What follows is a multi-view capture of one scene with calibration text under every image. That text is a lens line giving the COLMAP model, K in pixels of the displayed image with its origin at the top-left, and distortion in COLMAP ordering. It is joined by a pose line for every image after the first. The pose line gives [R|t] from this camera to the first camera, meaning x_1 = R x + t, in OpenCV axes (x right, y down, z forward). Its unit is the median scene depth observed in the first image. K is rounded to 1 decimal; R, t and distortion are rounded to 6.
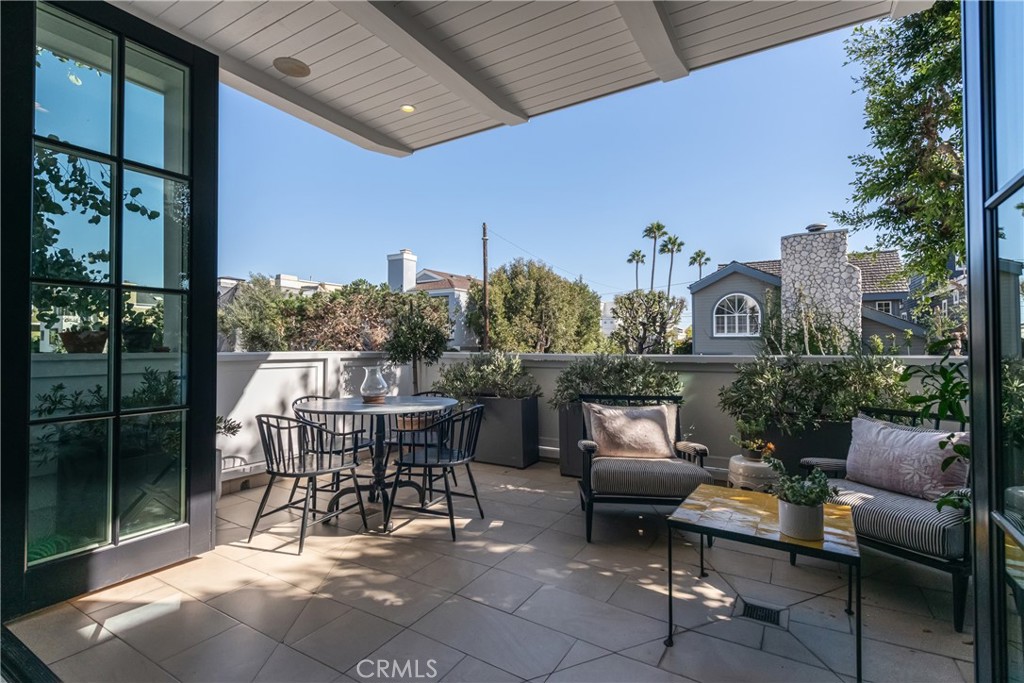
lens RADIAL K [[485.3, 0, 514.3], [0, 485.3, 340.9], [0, 0, 1]] dist [0.000888, 0.000030]
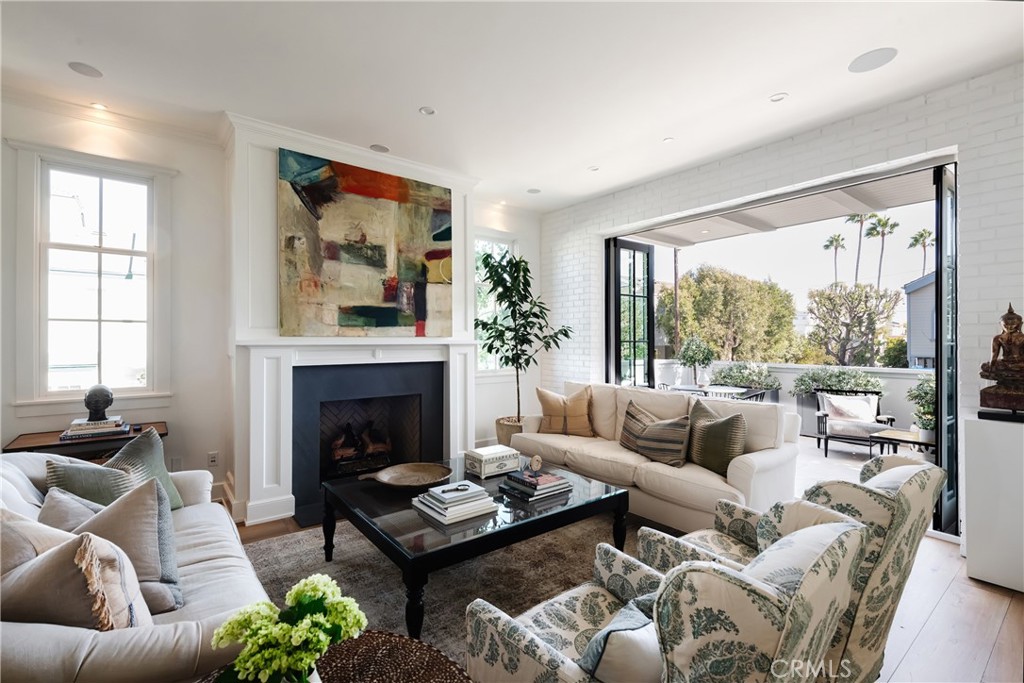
lens RADIAL K [[467.5, 0, 512.0], [0, 467.5, 331.2], [0, 0, 1]] dist [-0.001398, -0.000574]
pose [[0.936449, -0.000165, -0.350803, -0.033189], [-0.003858, 0.999935, -0.010769, -0.008724], [0.350782, 0.011438, 0.936387, -0.111534]]
